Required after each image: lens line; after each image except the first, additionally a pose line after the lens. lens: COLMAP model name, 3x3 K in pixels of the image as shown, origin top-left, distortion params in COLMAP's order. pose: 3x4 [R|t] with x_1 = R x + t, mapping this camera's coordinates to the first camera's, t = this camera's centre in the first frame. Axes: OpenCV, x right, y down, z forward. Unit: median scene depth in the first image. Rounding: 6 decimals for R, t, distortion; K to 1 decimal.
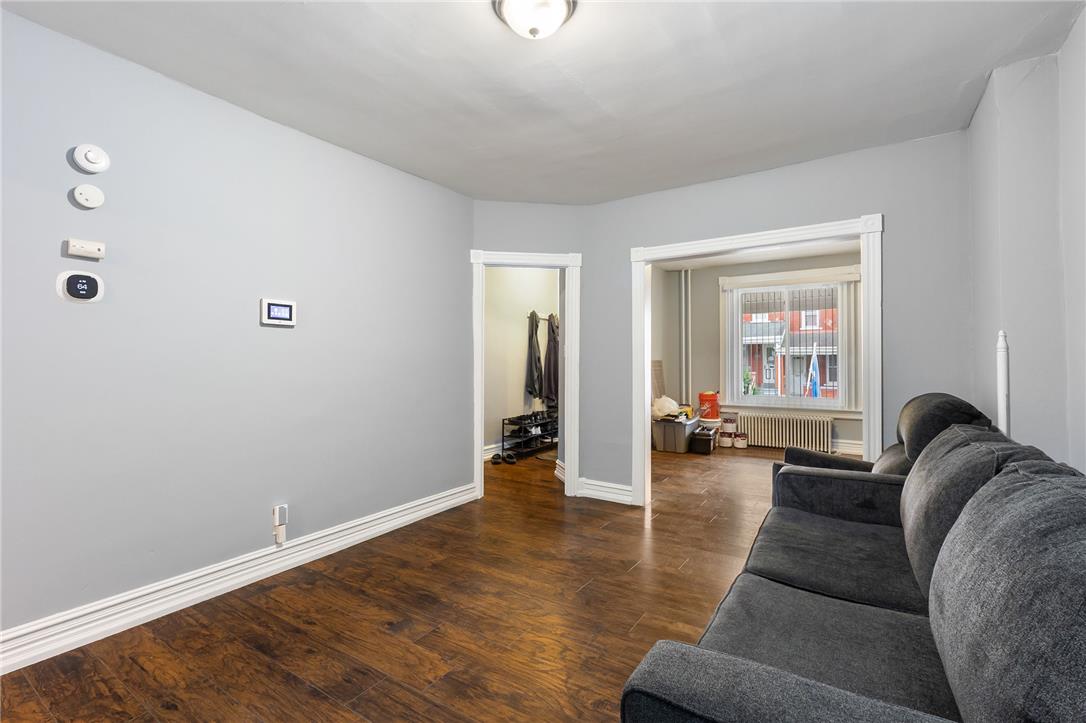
lens RADIAL K [[488.0, 0, 539.9], [0, 488.0, 343.1], [0, 0, 1]] dist [0.000130, -0.000530]
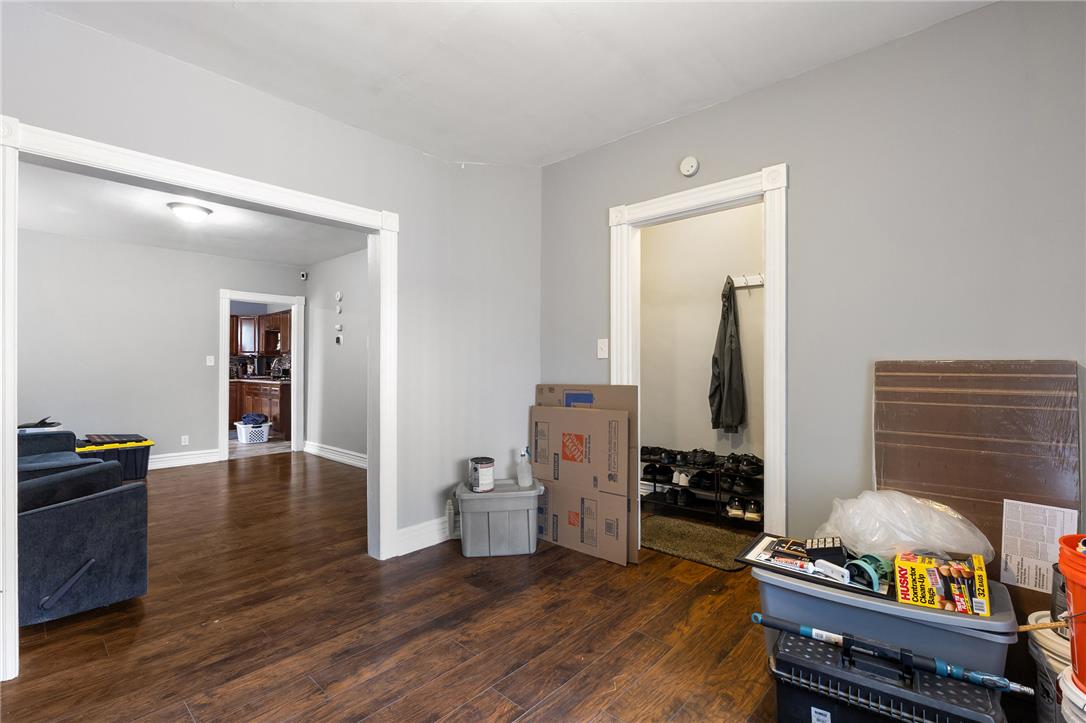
lens RADIAL K [[488.0, 0, 540.2], [0, 488.0, 355.4], [0, 0, 1]] dist [0.000130, -0.000530]
pose [[-0.152084, -0.019358, -0.988178, 0.666709], [0.038950, 0.998914, -0.025563, 0.035113], [0.987600, -0.042377, -0.151165, 0.989502]]
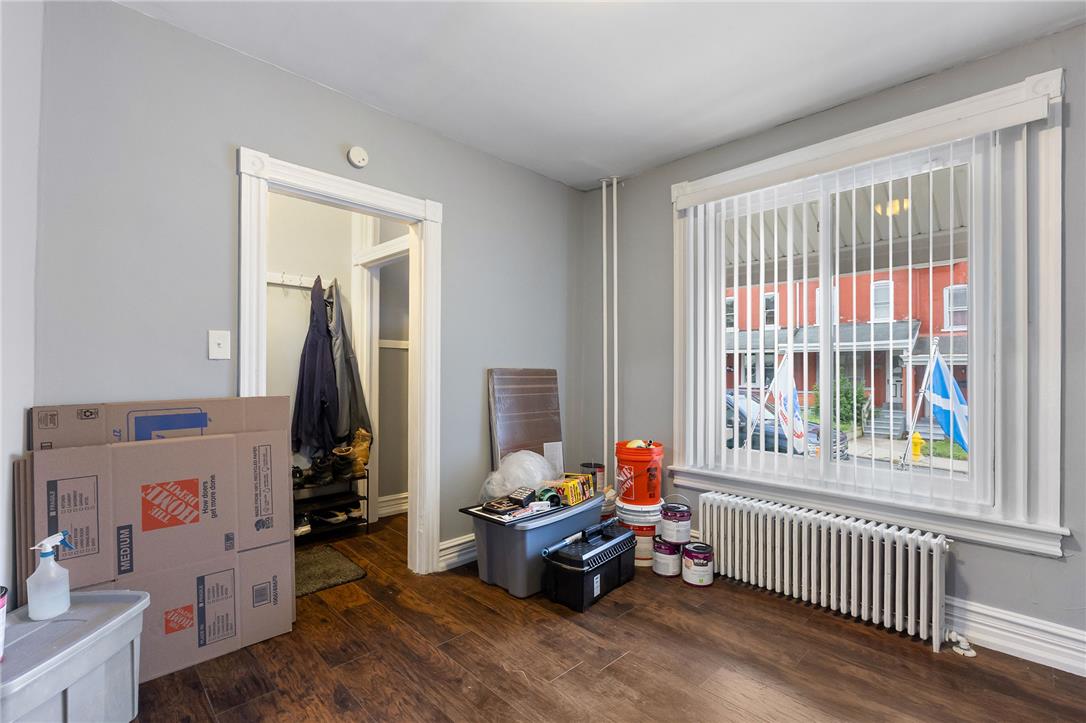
lens RADIAL K [[488.0, 0, 549.7], [0, 488.0, 361.8], [0, 0, 1]] dist [0.000130, -0.000530]
pose [[0.979209, -0.001668, -0.202848, 0.370381], [0.004635, 0.999889, 0.014153, 0.022511], [0.202802, -0.014799, 0.979108, 0.571674]]
